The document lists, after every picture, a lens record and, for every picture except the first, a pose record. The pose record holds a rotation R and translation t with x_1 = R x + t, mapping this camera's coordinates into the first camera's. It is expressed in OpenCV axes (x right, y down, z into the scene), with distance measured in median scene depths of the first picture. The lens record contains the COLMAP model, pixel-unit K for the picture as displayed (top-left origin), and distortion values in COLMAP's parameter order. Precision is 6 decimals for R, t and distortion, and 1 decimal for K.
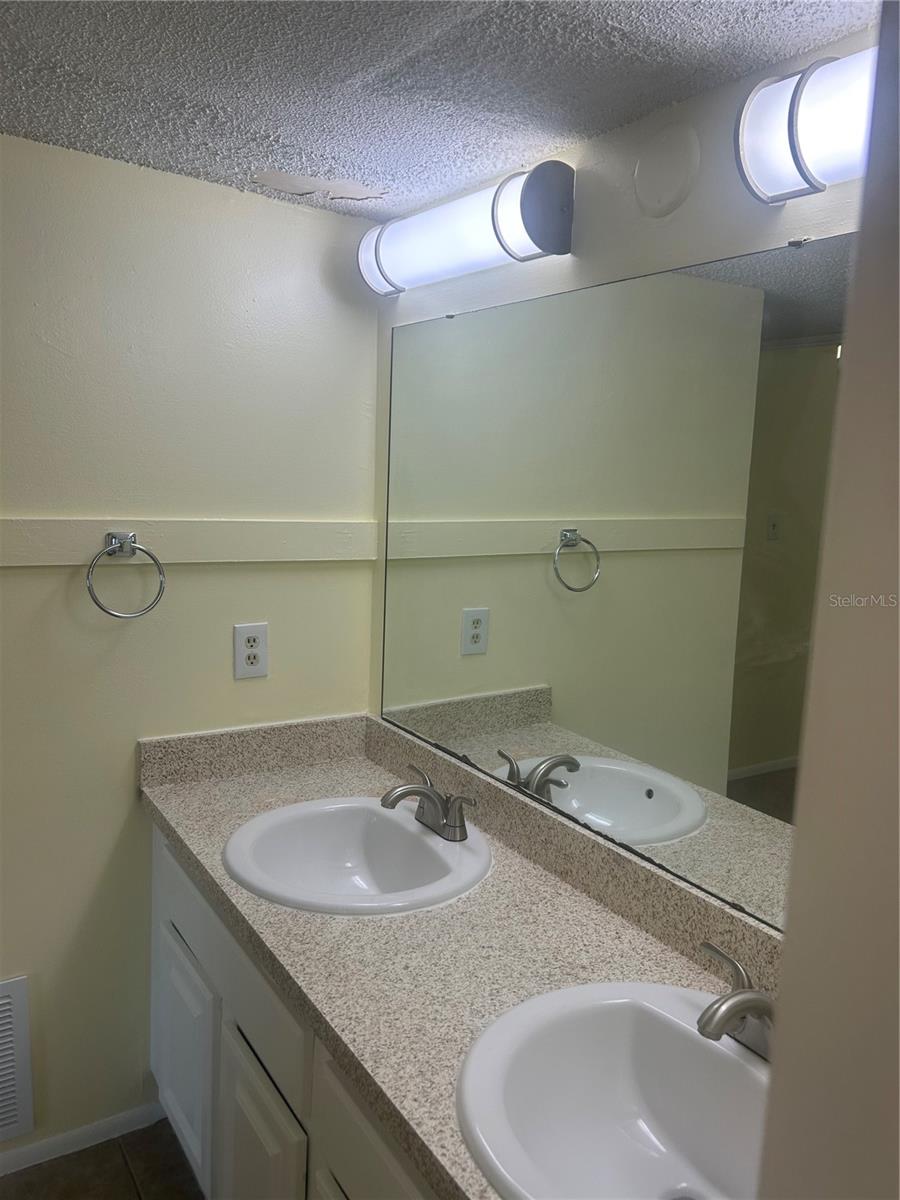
lens RADIAL K [[905.3, 0, 455.0], [0, 905.3, 599.7], [0, 0, 1]] dist [0.035650, -0.037105]
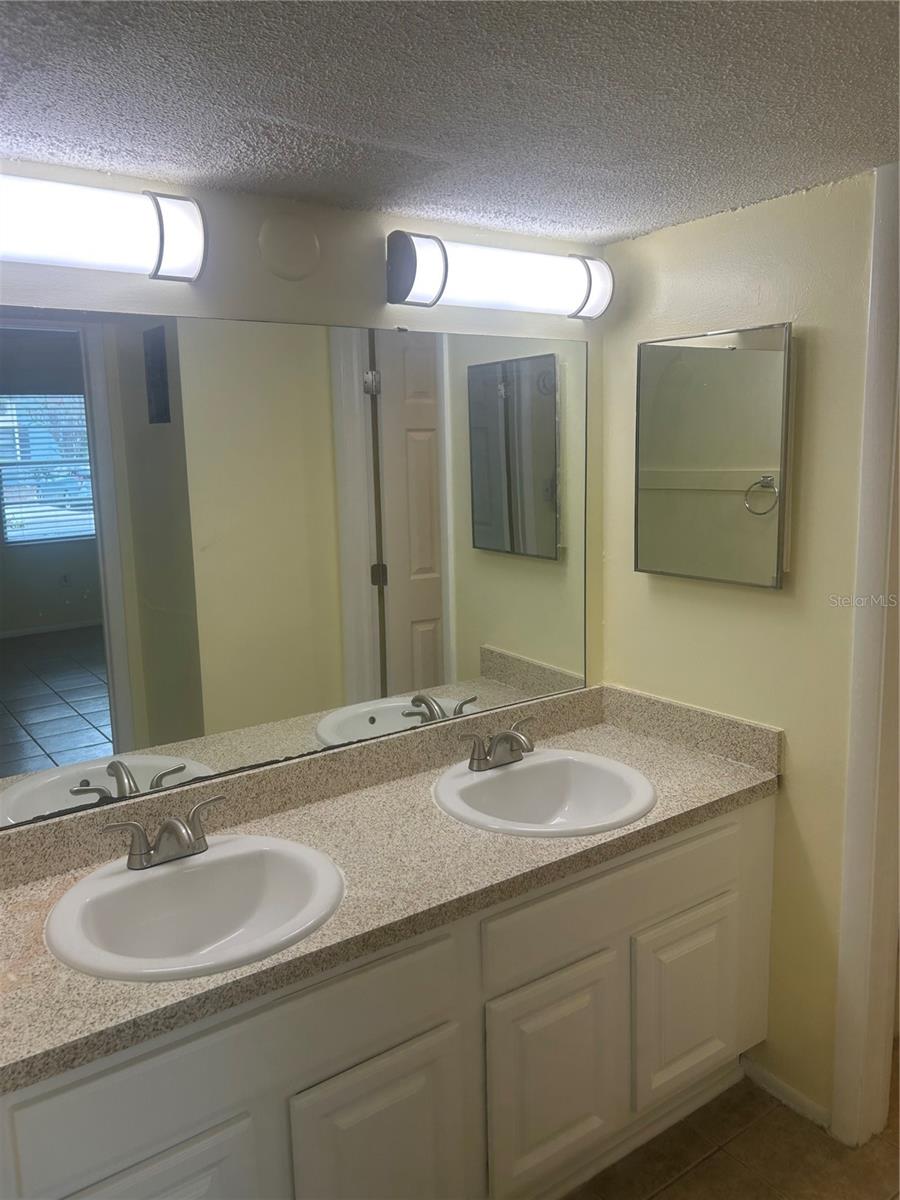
lens RADIAL K [[905.3, 0, 453.7], [0, 905.3, 598.5], [0, 0, 1]] dist [0.035650, -0.037105]
pose [[-0.027981, -0.223006, 0.974415, -1.112365], [0.176903, 0.958306, 0.224399, -0.216540], [-0.983831, 0.178656, 0.012636, 0.784431]]
